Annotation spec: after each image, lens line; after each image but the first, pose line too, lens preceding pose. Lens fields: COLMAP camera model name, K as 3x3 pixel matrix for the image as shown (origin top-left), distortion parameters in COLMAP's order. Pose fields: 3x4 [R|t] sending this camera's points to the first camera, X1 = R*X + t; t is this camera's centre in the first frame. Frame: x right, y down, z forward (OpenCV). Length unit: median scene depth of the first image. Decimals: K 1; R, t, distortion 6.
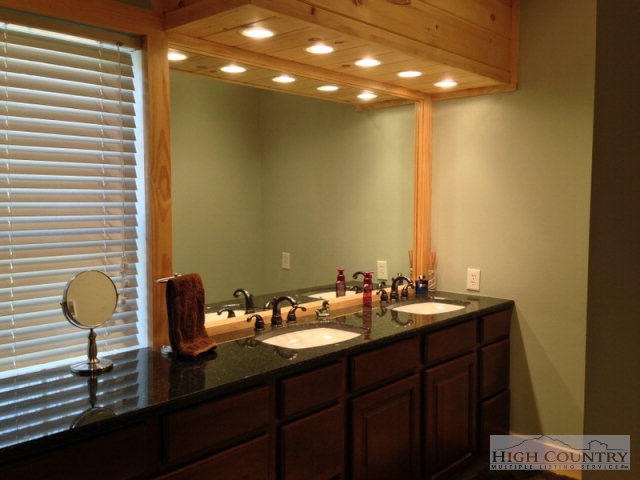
lens RADIAL K [[590.3, 0, 315.0], [0, 590.3, 238.4], [0, 0, 1]] dist [0.081293, -0.084500]
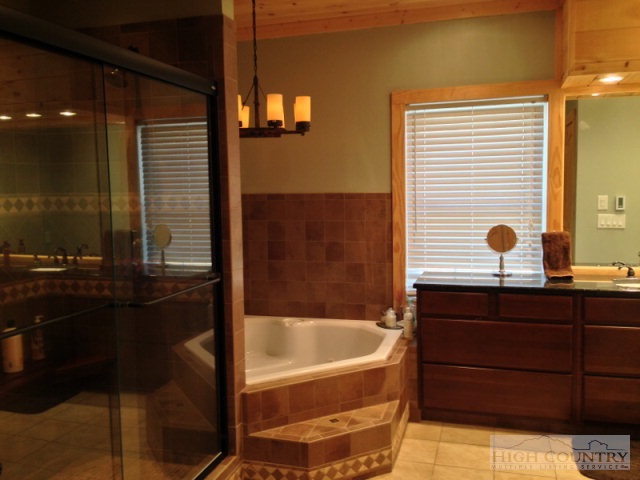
lens RADIAL K [[590.3, 0, 315.0], [0, 590.3, 238.4], [0, 0, 1]] dist [0.081293, -0.084500]
pose [[0.437288, 0.068140, -0.896736, 1.047396], [-0.042225, 0.997581, 0.055212, 0.015615], [0.898330, 0.013721, 0.439108, -0.390636]]
